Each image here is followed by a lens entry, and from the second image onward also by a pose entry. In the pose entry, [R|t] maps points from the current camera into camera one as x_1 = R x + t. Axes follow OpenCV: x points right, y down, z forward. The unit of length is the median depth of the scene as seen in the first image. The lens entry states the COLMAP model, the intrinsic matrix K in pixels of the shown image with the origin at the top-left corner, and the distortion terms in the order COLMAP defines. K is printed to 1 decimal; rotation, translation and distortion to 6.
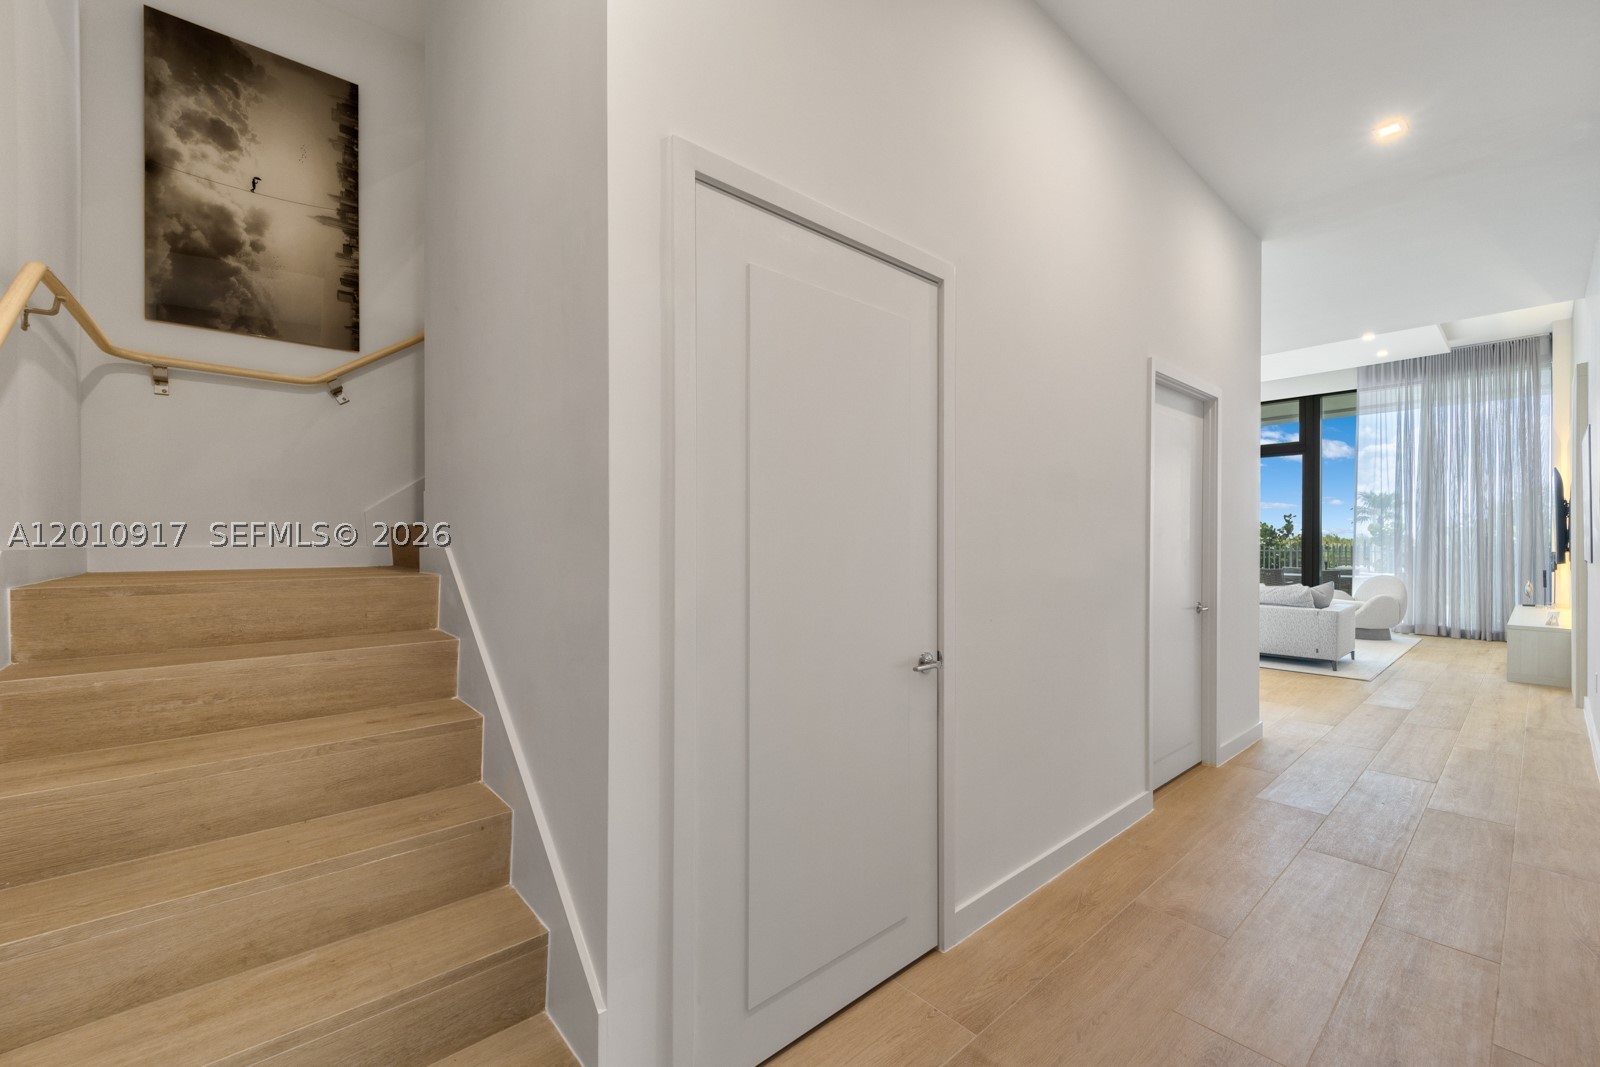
lens RADIAL K [[654.2, 0, 805.1], [0, 654.2, 540.0], [0, 0, 1]] dist [0.016407, -0.009542]
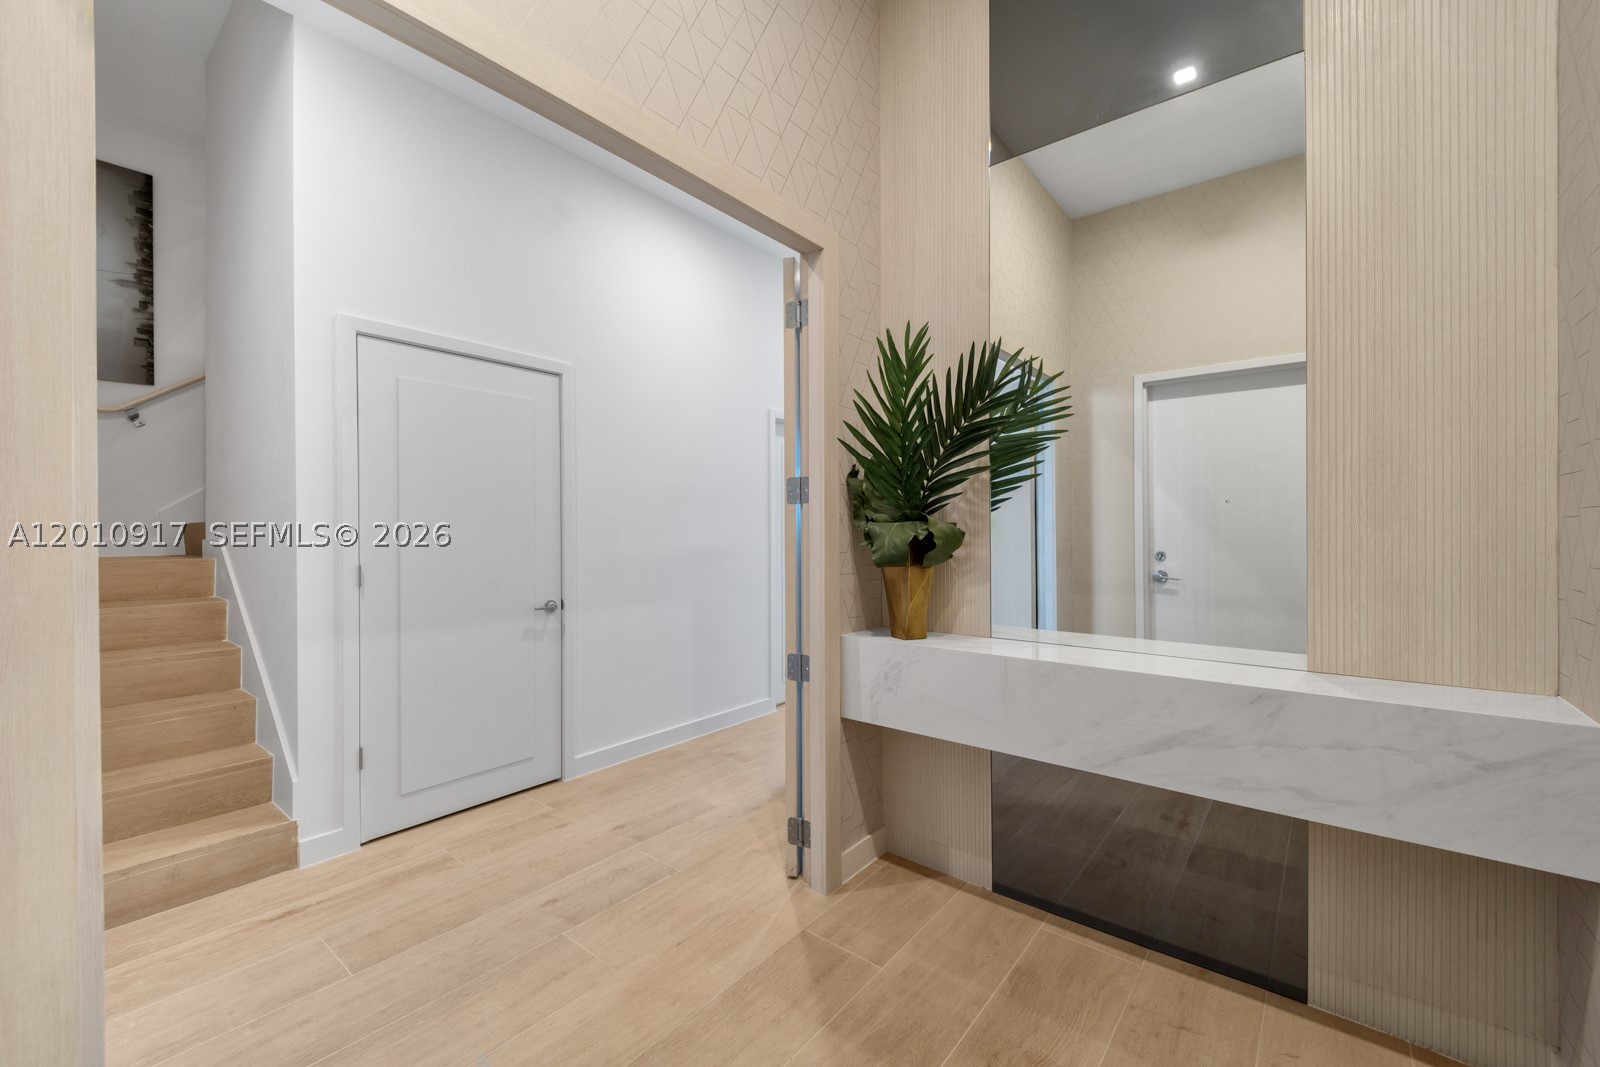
lens RADIAL K [[654.2, 0, 807.3], [0, 654.2, 527.9], [0, 0, 1]] dist [0.016407, -0.009542]
pose [[0.984898, -0.008764, 0.172911, 0.340729], [0.008967, 0.999960, -0.000389, -0.001946], [-0.172901, 0.001933, 0.984937, -0.467546]]
